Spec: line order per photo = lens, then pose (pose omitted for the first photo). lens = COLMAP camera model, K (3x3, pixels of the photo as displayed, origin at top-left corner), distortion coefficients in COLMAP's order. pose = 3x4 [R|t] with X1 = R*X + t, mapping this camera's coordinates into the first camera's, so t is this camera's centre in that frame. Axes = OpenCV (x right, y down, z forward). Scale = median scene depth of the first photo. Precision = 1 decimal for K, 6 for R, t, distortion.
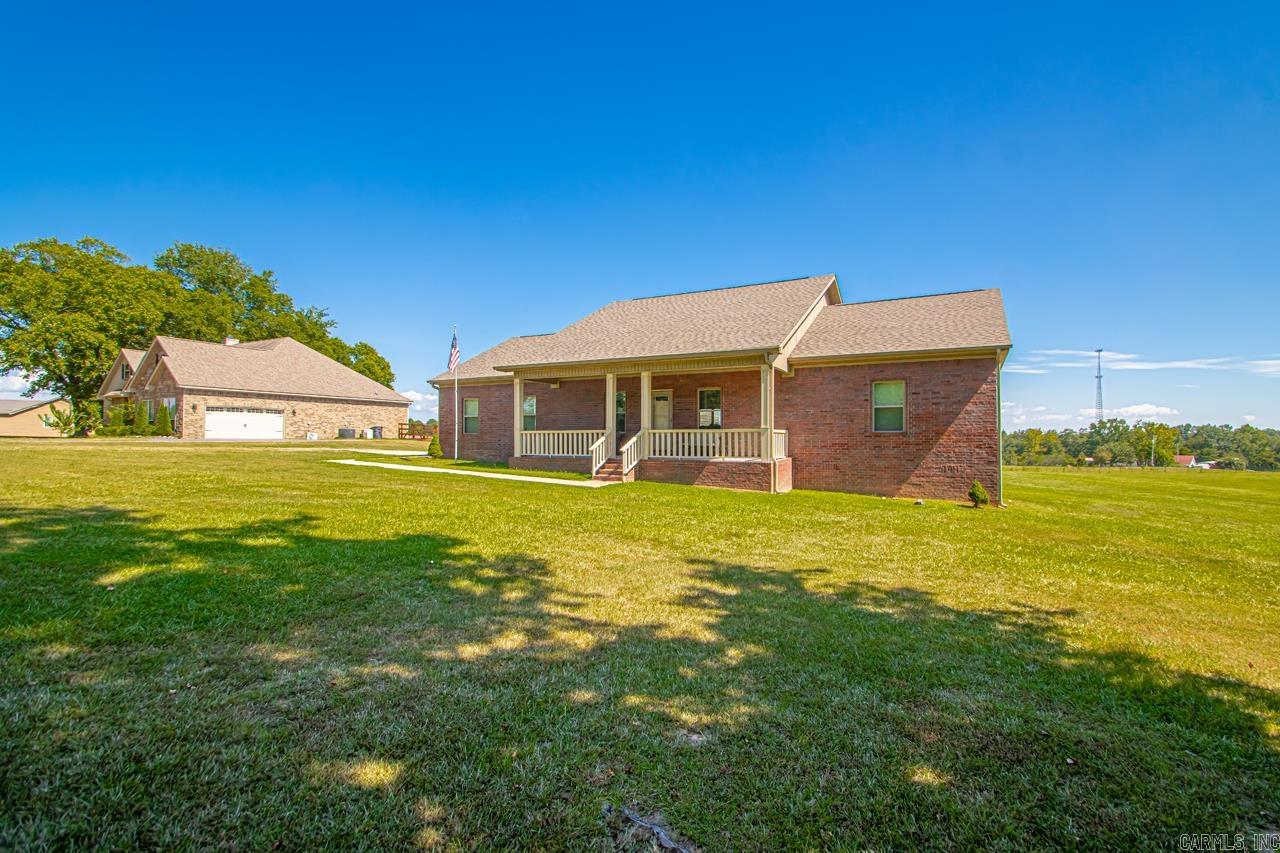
lens RADIAL K [[598.4, 0, 650.8], [0, 598.4, 416.7], [0, 0, 1]] dist [0.012745, -0.010333]
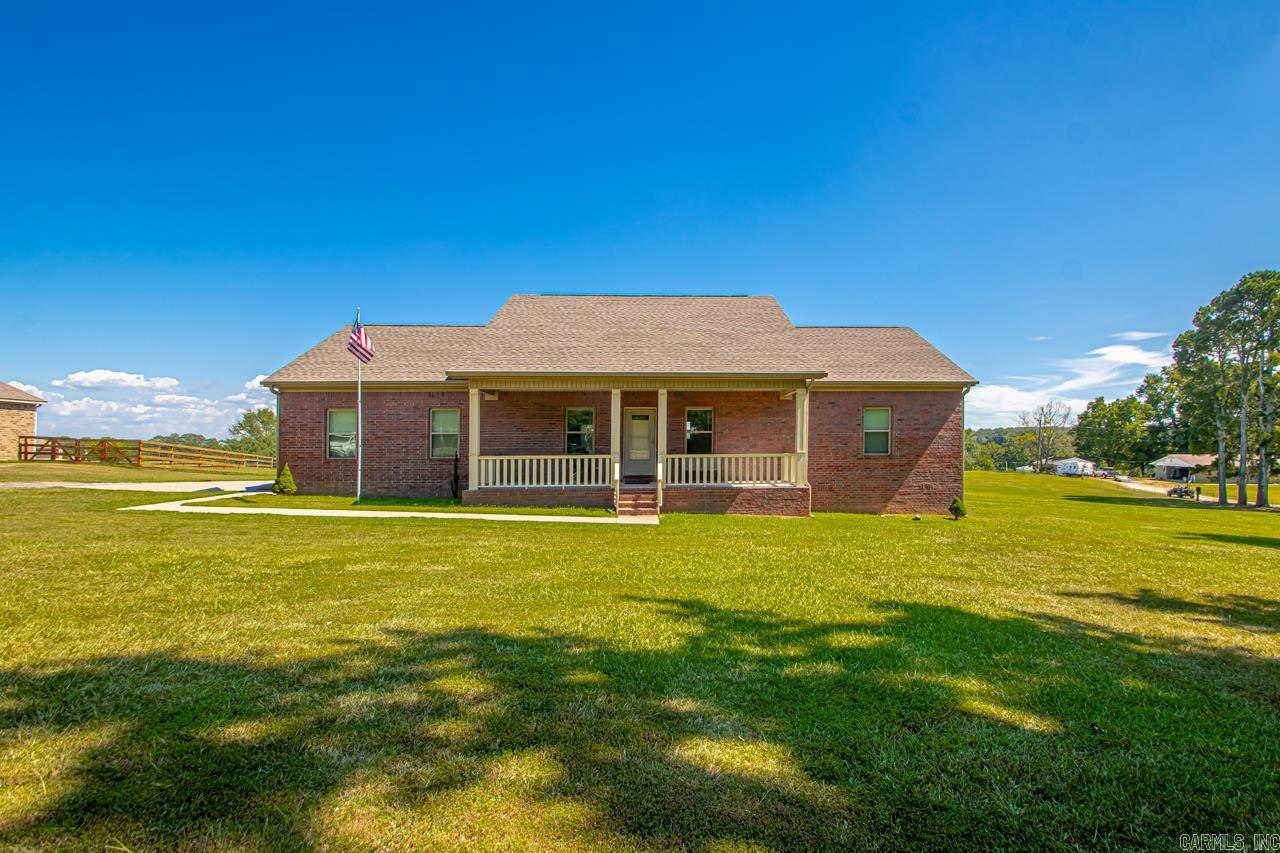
lens RADIAL K [[650.6, 0, 686.8], [0, 650.6, 445.0], [0, 0, 1]] dist [0.016301, -0.011633]
pose [[0.855923, -0.006029, 0.517067, -0.431626], [-0.011387, 0.999470, 0.030504, -0.020400], [-0.516977, -0.031997, 0.855401, 0.142198]]
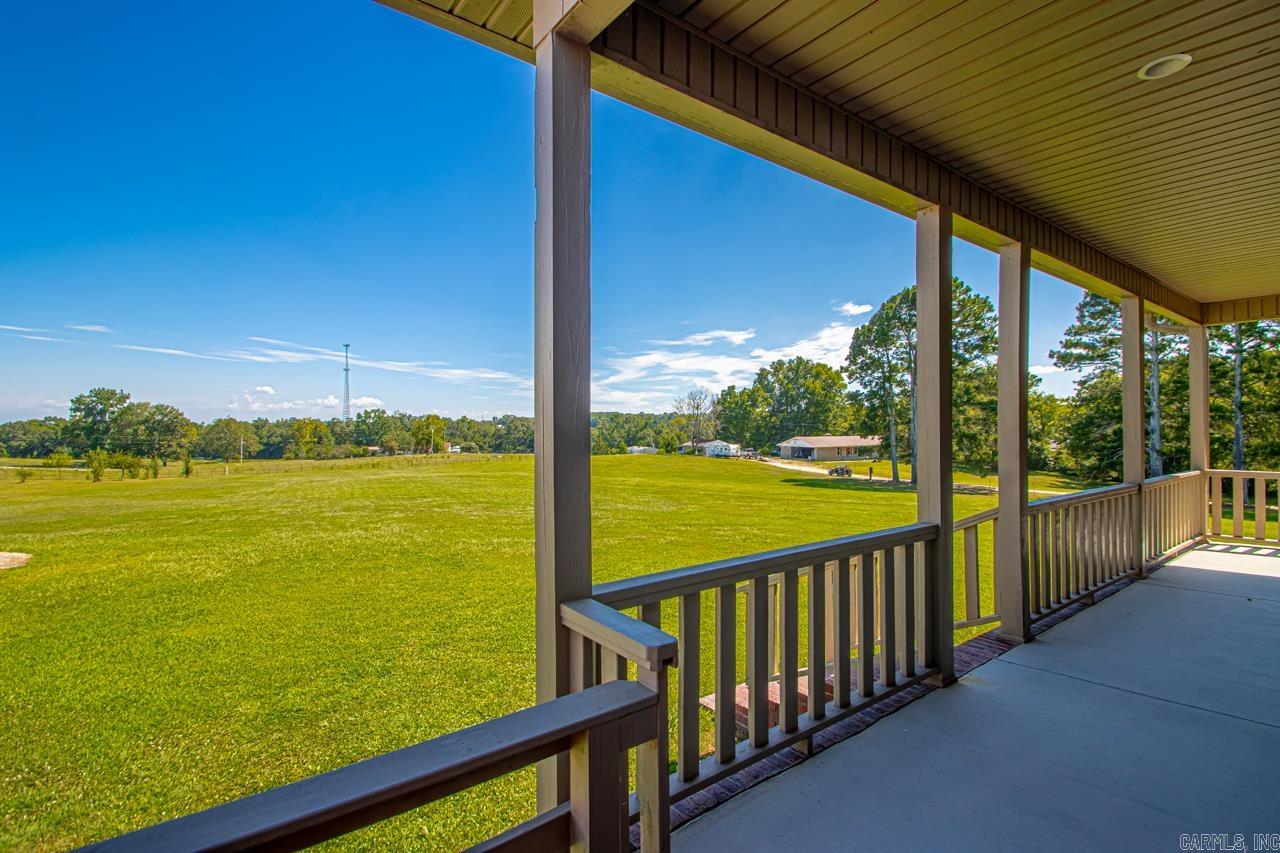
lens RADIAL K [[598.4, 0, 650.3], [0, 598.4, 420.2], [0, 0, 1]] dist [0.012745, -0.010333]
pose [[0.423381, 0.004978, 0.905938, 0.040774], [-0.028477, 0.999564, 0.007816, 0.012399], [-0.905504, -0.029108, 0.423338, 1.561260]]
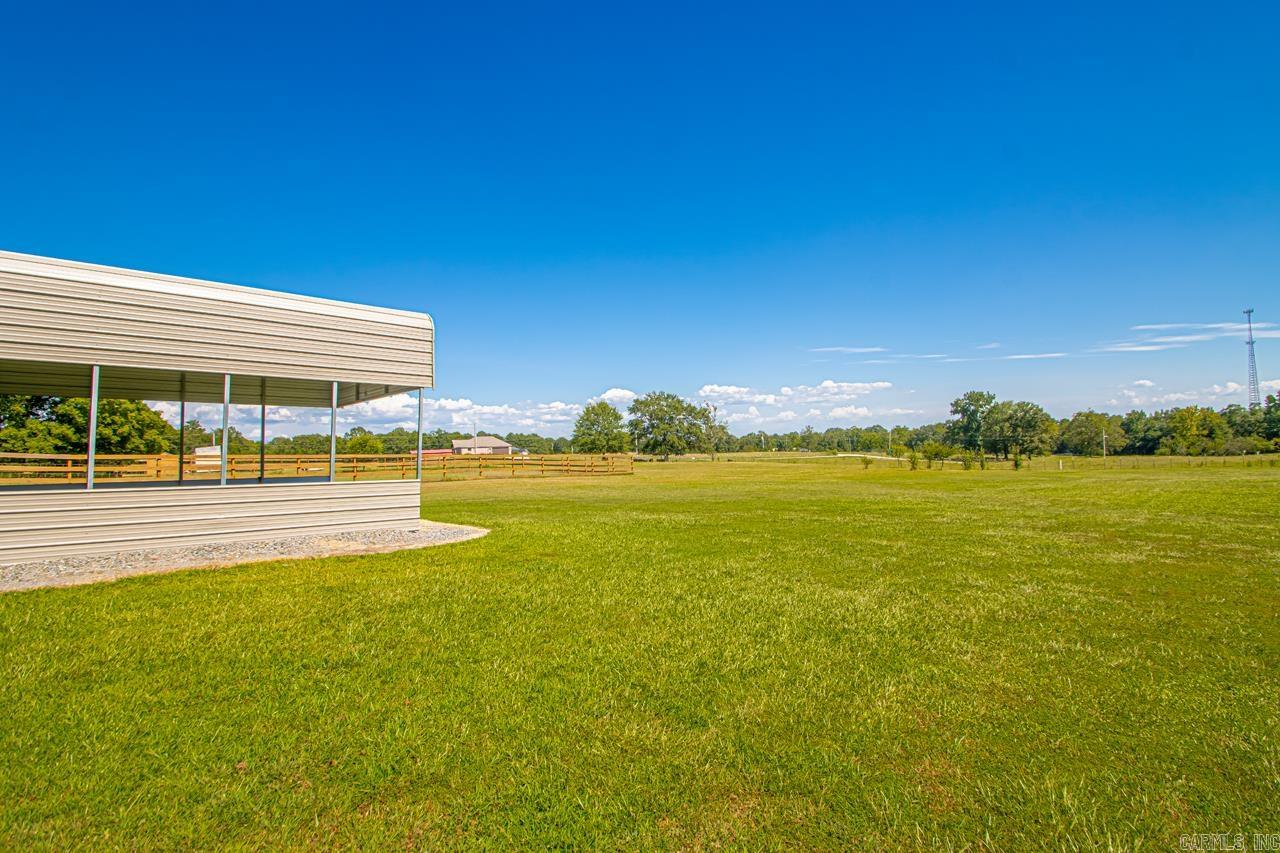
lens RADIAL K [[598.4, 0, 651.6], [0, 598.4, 420.6], [0, 0, 1]] dist [0.012745, -0.010333]
pose [[0.990445, -0.051419, -0.127967, 0.551897], [0.051329, 0.998674, -0.004006, 0.089790], [0.128003, -0.002601, 0.991770, 1.949824]]
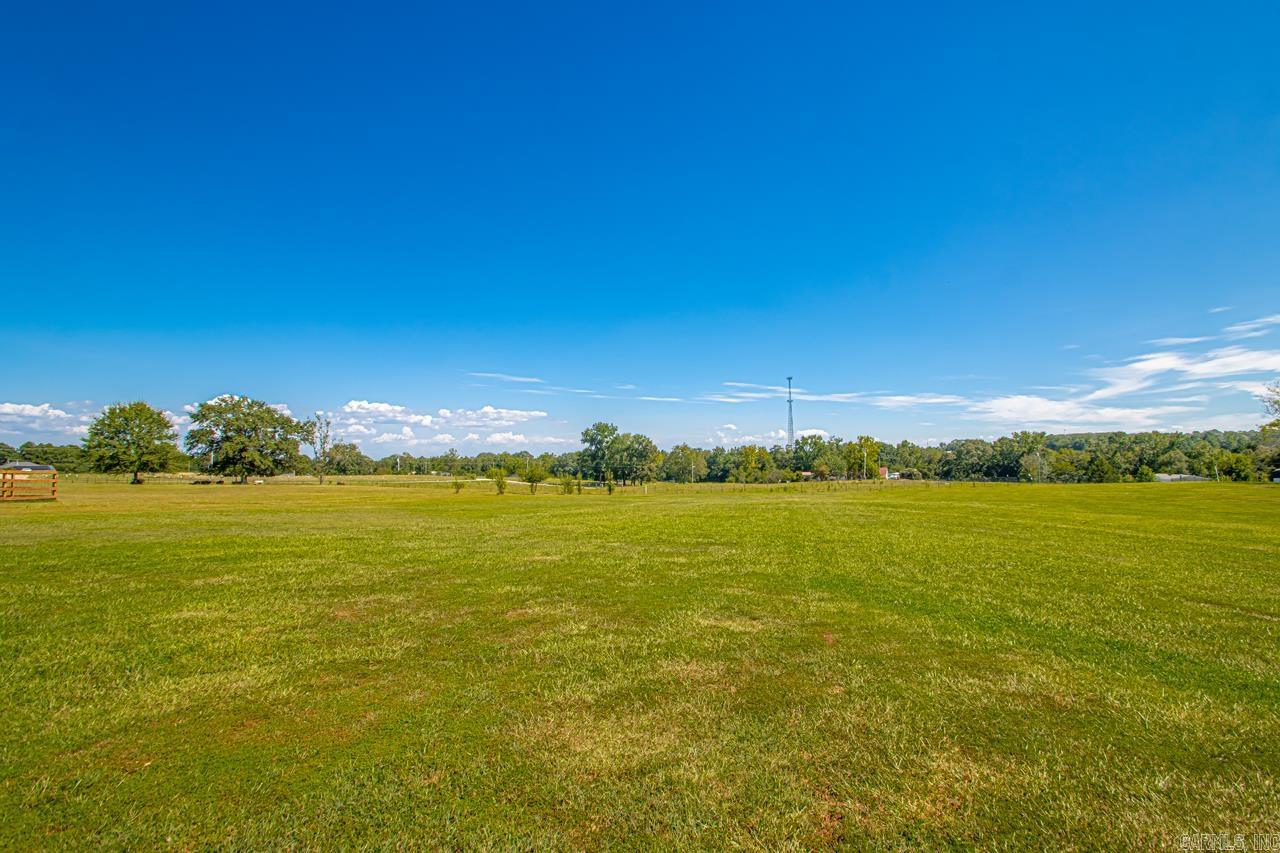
lens RADIAL K [[598.4, 0, 645.9], [0, 598.4, 414.7], [0, 0, 1]] dist [0.012745, -0.010333]
pose [[0.913007, 0.013561, 0.407719, 0.890930], [0.002766, 0.999219, -0.039429, 0.126046], [-0.407935, 0.037127, 0.912256, 2.194555]]
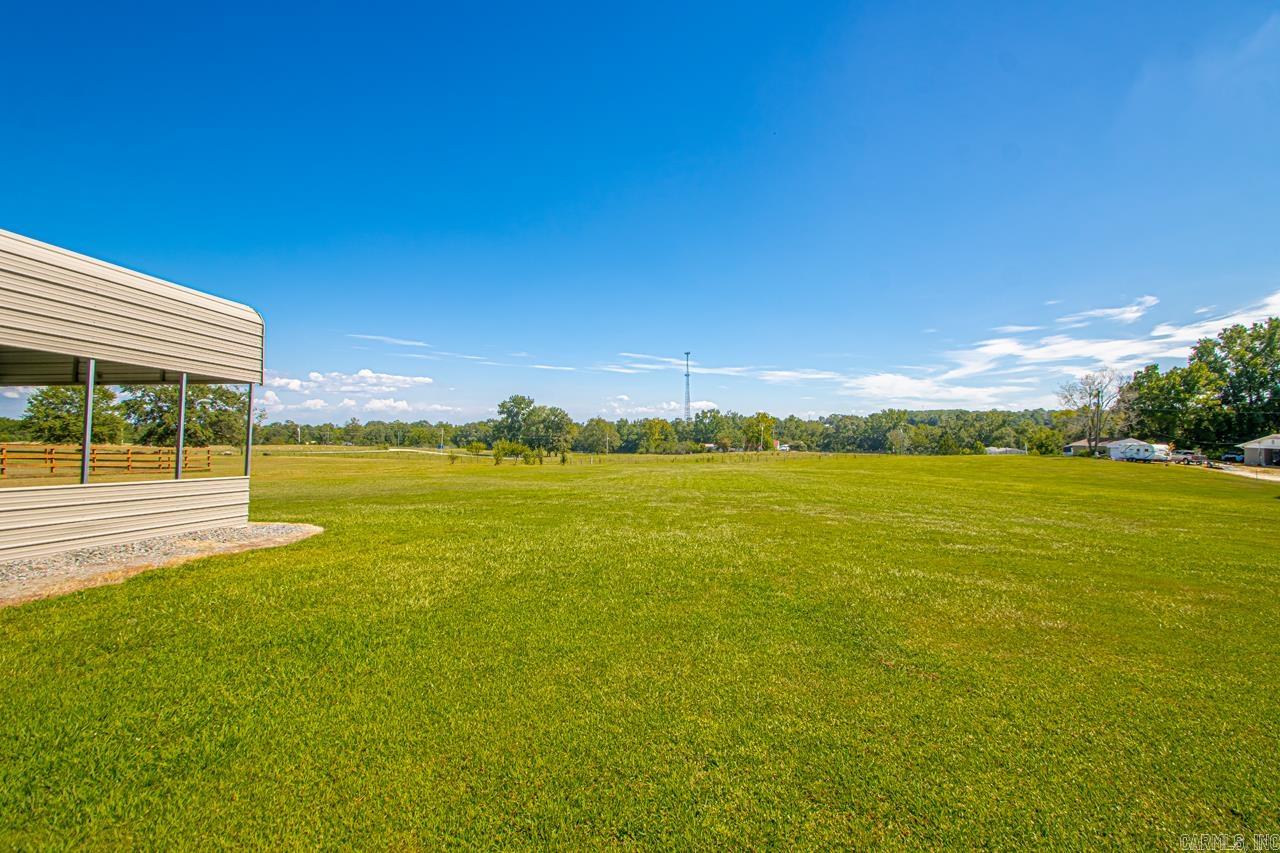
lens RADIAL K [[598.4, 0, 650.4], [0, 598.4, 423.9], [0, 0, 1]] dist [0.012745, -0.010333]
pose [[0.823847, -0.003506, 0.566802, 0.277207], [-0.012741, 0.999614, 0.024702, 0.066553], [-0.566669, -0.027572, 0.823484, 1.826107]]
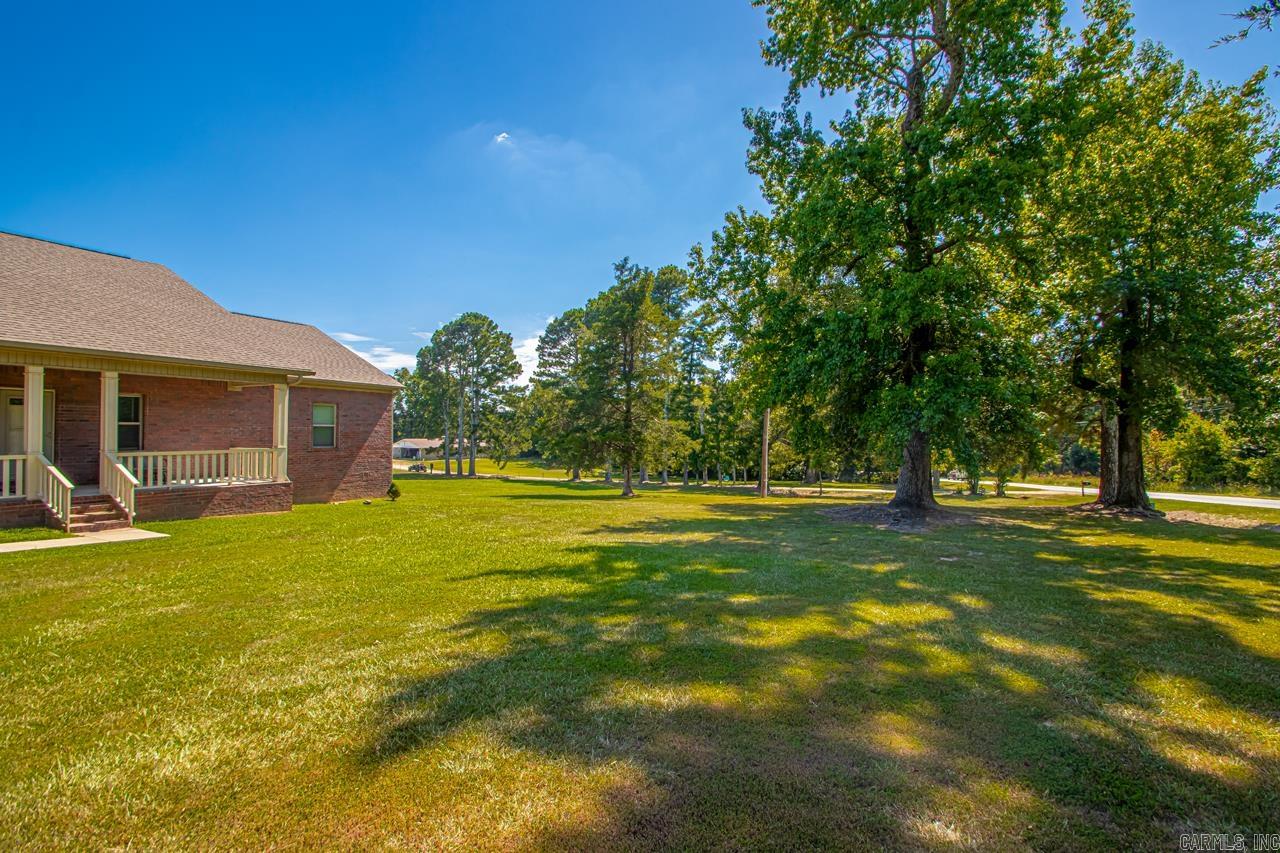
lens RADIAL K [[598.4, 0, 650.9], [0, 598.4, 436.3], [0, 0, 1]] dist [0.012745, -0.010333]
pose [[-0.040605, -0.012149, 0.999101, -0.677698], [-0.043545, 0.998998, 0.010378, -0.030789], [-0.998226, -0.043085, -0.041094, 0.349881]]
